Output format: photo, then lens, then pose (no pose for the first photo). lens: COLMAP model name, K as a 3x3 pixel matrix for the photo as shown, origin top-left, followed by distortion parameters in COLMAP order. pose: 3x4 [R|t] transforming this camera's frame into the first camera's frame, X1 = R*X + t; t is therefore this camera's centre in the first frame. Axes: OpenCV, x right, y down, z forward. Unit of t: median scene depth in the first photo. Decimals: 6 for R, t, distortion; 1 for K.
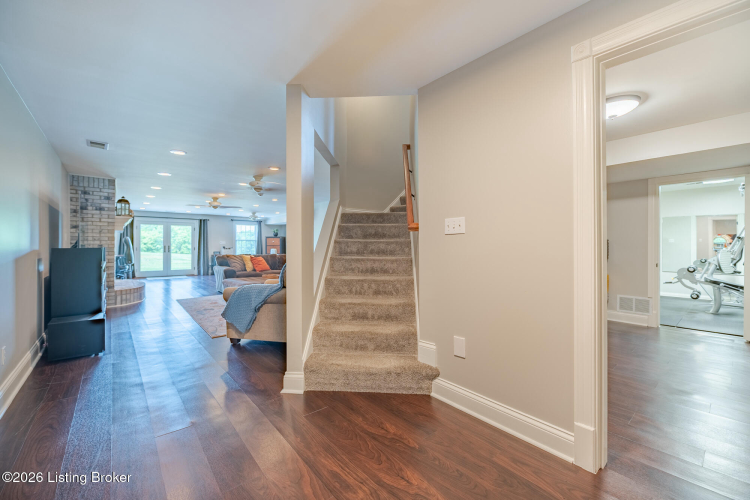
lens RADIAL K [[309.0, 0, 376.3], [0, 309.0, 248.6], [0, 0, 1]] dist [-0.001668, -0.000528]
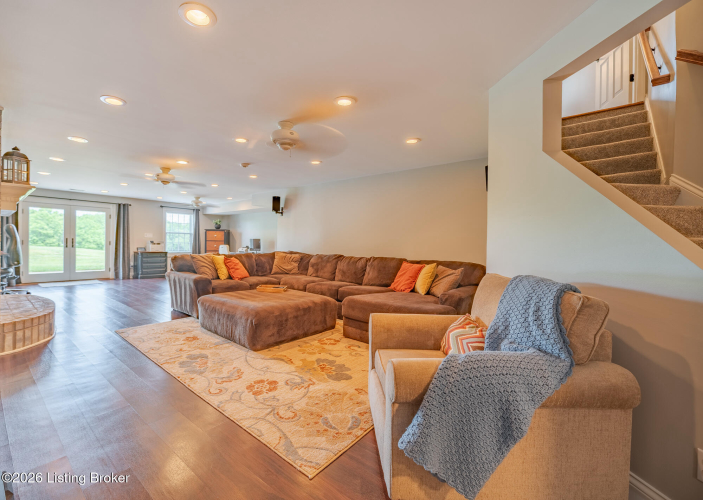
lens RADIAL K [[326.7, 0, 352.3], [0, 326.7, 248.0], [0, 0, 1]] dist [-0.003060, -0.000214]
pose [[0.988299, 0.017920, 0.151474, -0.246546], [-0.018646, 0.999820, 0.003378, -0.002011], [-0.151386, -0.006163, 0.988456, 0.263248]]
